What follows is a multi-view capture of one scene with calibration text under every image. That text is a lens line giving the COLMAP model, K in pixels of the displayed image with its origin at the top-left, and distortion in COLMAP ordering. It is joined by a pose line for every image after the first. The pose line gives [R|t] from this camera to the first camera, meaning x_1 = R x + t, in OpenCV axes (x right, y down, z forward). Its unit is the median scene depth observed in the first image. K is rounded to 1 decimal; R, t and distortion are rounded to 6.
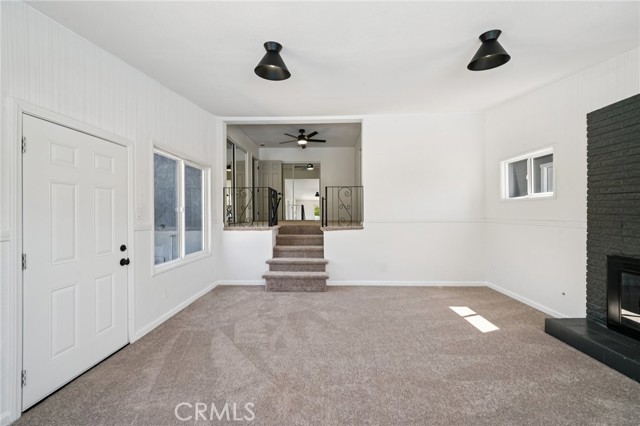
lens RADIAL K [[259.6, 0, 317.8], [0, 259.6, 214.9], [0, 0, 1]] dist [0.000386, 0.000222]
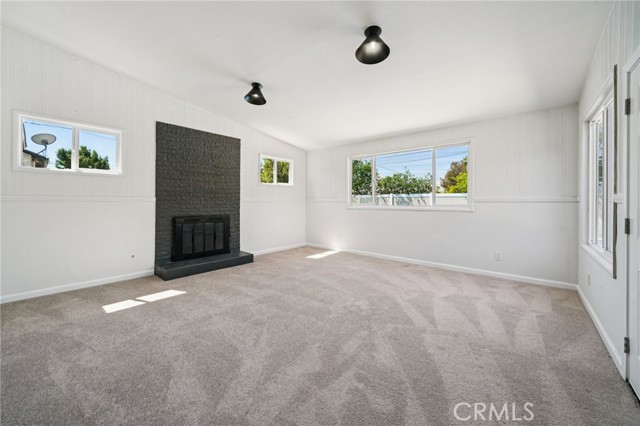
lens RADIAL K [[244.1, 0, 320.0], [0, 244.1, 213.0], [0, 0, 1]] dist [-0.000751, -0.000026]
pose [[-0.788041, -0.062106, 0.612482, -0.364518], [-0.022353, 0.997129, 0.072349, -0.003078], [-0.615216, 0.043324, -0.787167, 1.066811]]
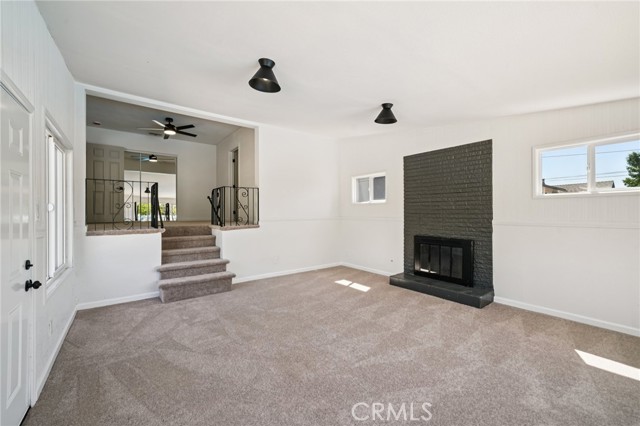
lens RADIAL K [[259.4, 0, 316.1], [0, 259.4, 212.2], [0, 0, 1]] dist [0.000473, 0.000107]
pose [[0.775889, 0.000859, 0.630869, -0.382036], [0.004605, 0.999965, -0.007025, 0.000032], [-0.630853, 0.008355, 0.775858, 0.004555]]
